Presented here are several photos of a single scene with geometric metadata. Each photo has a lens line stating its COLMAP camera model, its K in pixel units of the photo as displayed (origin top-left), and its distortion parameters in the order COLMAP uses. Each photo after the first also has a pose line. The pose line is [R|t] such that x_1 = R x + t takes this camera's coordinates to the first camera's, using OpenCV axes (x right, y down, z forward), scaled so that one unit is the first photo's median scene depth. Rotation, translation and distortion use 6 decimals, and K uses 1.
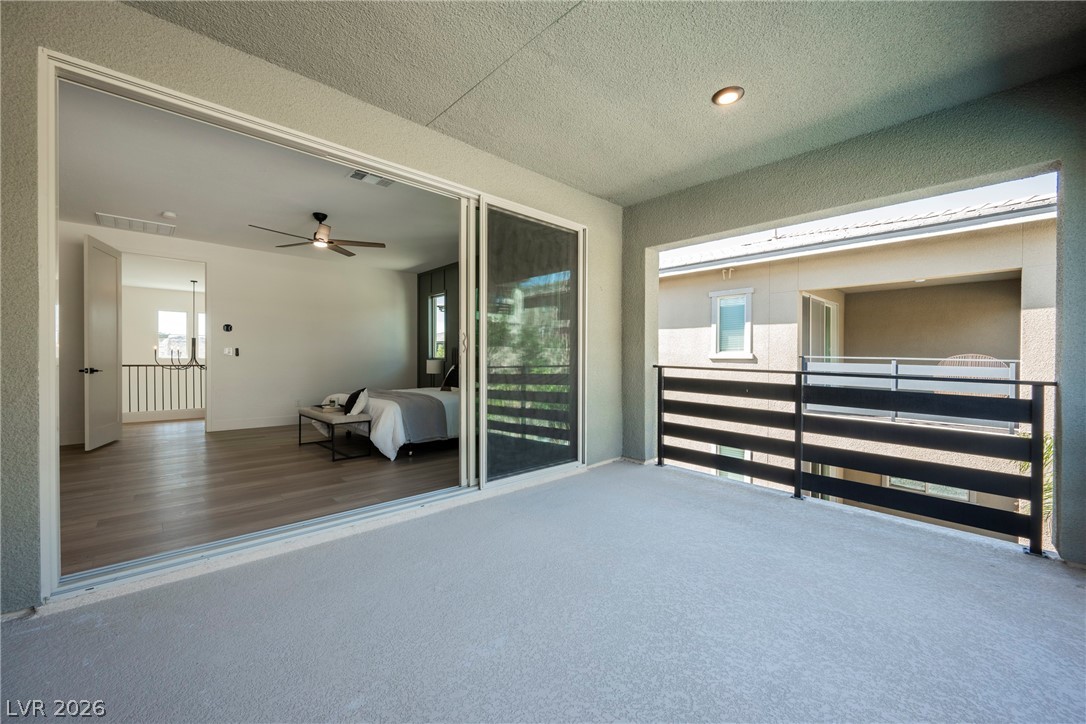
lens RADIAL K [[424.0, 0, 541.8], [0, 424.0, 361.8], [0, 0, 1]] dist [-0.001415, 0.000301]
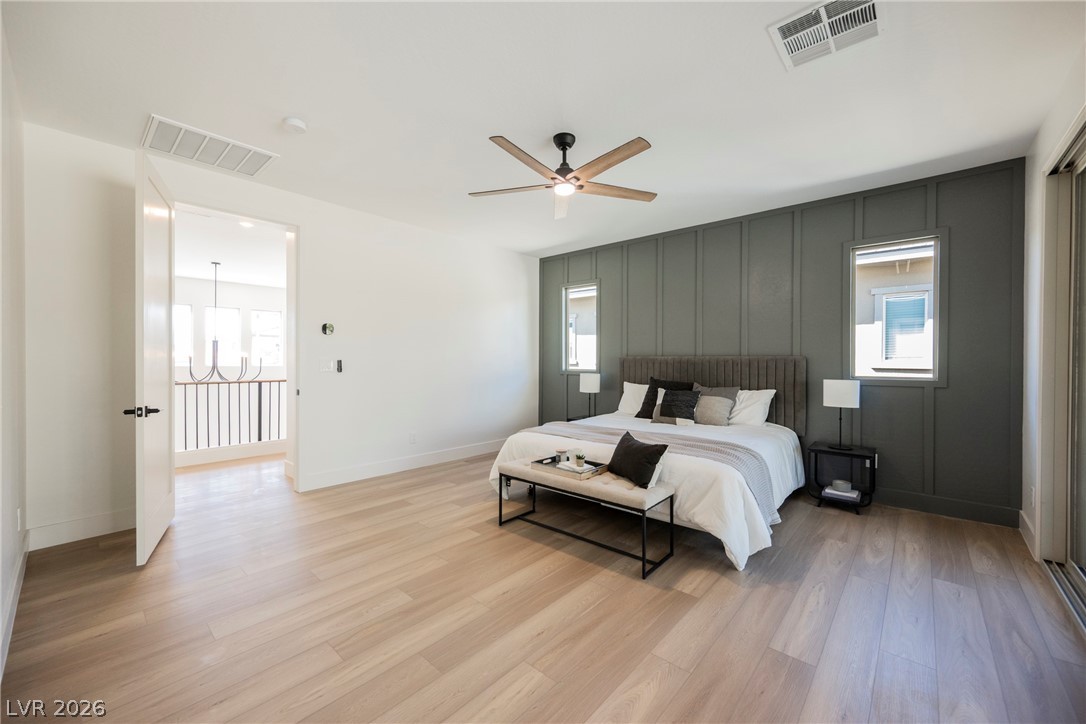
lens RADIAL K [[424.0, 0, 544.5], [0, 424.0, 361.2], [0, 0, 1]] dist [-0.001415, 0.000301]
pose [[0.995293, 0.001092, 0.096906, -0.466469], [-0.001434, 0.999993, 0.003458, -0.032620], [-0.096901, -0.003580, 0.995288, 0.321312]]
